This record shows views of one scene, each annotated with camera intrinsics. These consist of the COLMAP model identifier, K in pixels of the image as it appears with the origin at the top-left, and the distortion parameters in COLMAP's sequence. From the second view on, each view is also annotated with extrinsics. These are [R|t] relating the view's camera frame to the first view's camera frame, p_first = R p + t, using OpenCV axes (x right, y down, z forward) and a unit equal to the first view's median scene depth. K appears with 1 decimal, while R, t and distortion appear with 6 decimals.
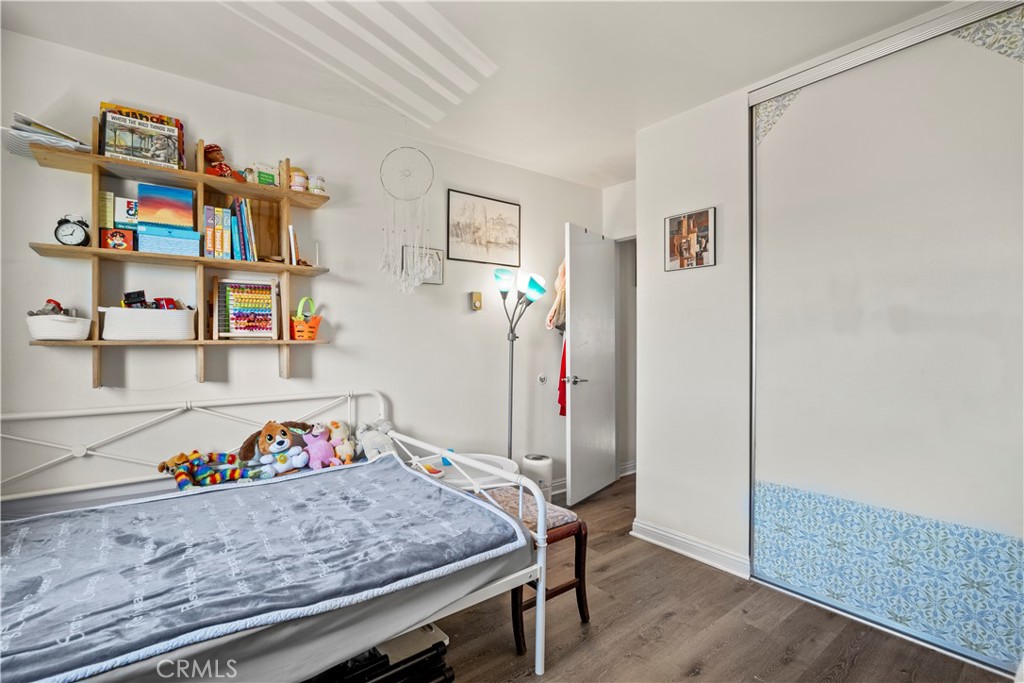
lens RADIAL K [[481.9, 0, 514.2], [0, 481.9, 342.3], [0, 0, 1]] dist [-0.022992, 0.005574]
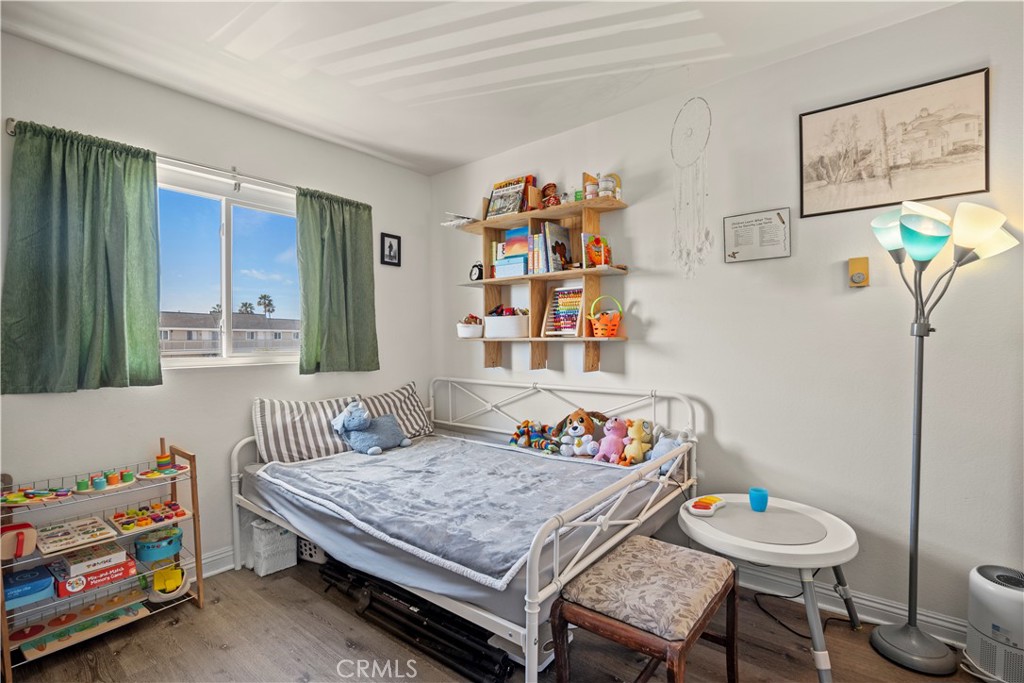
lens RADIAL K [[481.9, 0, 513.2], [0, 481.9, 342.9], [0, 0, 1]] dist [-0.022992, 0.005574]
pose [[0.221224, 0.009407, -0.975178, 0.597454], [0.000960, 0.999951, 0.009864, -0.002594], [0.975223, -0.003119, 0.221204, 0.618266]]
